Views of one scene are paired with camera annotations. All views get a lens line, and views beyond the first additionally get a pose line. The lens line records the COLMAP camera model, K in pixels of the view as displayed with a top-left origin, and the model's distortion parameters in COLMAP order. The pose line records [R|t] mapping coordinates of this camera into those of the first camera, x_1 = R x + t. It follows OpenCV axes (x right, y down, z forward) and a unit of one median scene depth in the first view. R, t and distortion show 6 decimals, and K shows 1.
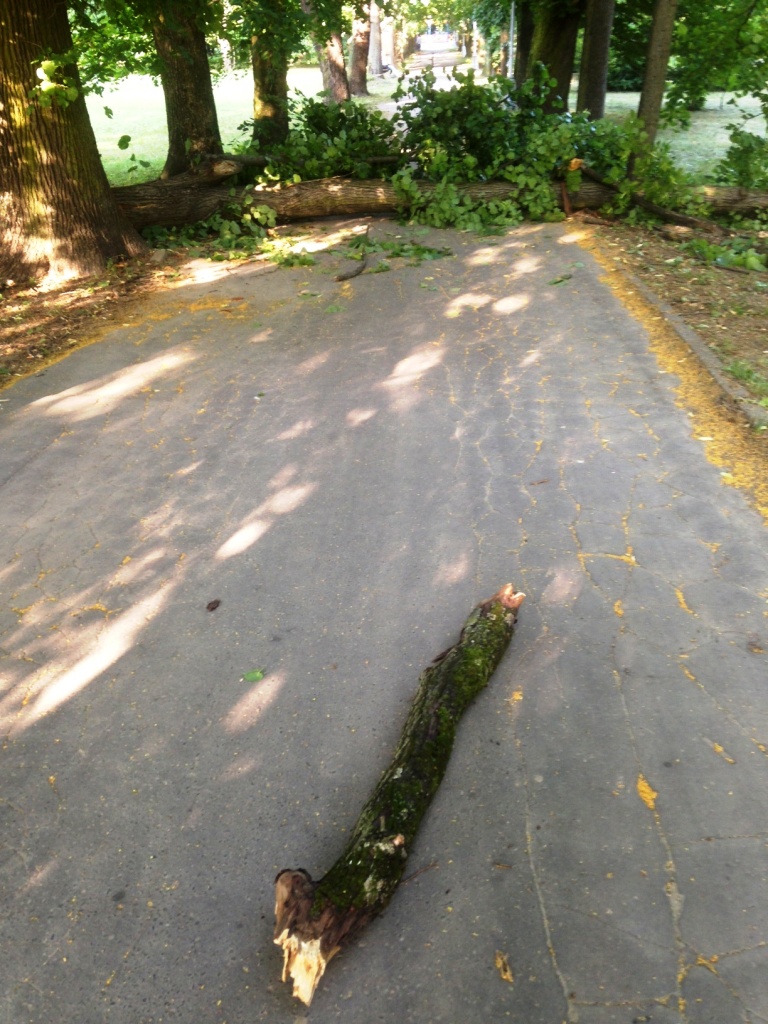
lens RADIAL K [[933.3, 0, 384.0], [0, 933.3, 512.0], [0, 0, 1]] dist [0.254573, -0.427866]
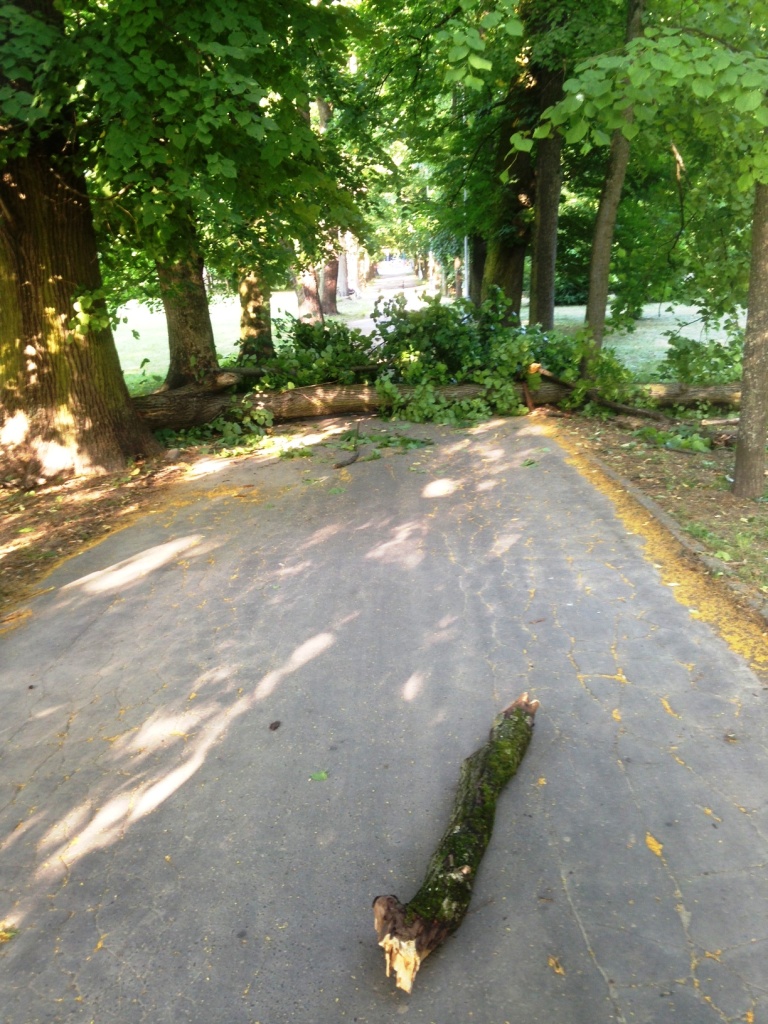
lens RADIAL K [[933.3, 0, 384.0], [0, 933.3, 512.0], [0, 0, 1]] dist [0.254573, -0.427866]
pose [[0.998990, -0.031232, 0.032303, -0.031008], [0.037015, 0.979578, -0.197628, 0.031688], [-0.025471, 0.198625, 0.979745, -0.089936]]
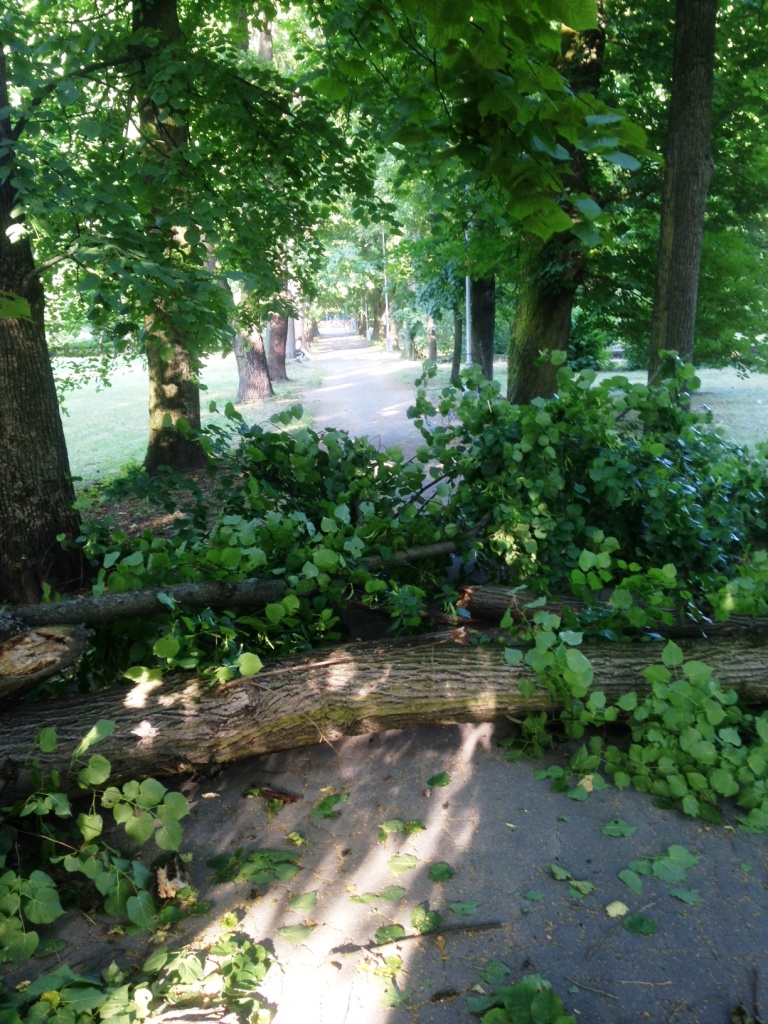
lens RADIAL K [[933.3, 0, 384.0], [0, 933.3, 512.0], [0, 0, 1]] dist [0.254573, -0.427866]
pose [[0.994064, -0.035598, 0.102804, -0.108069], [0.060684, 0.965724, -0.252377, -0.450811], [-0.090296, 0.257118, 0.962152, 0.931089]]
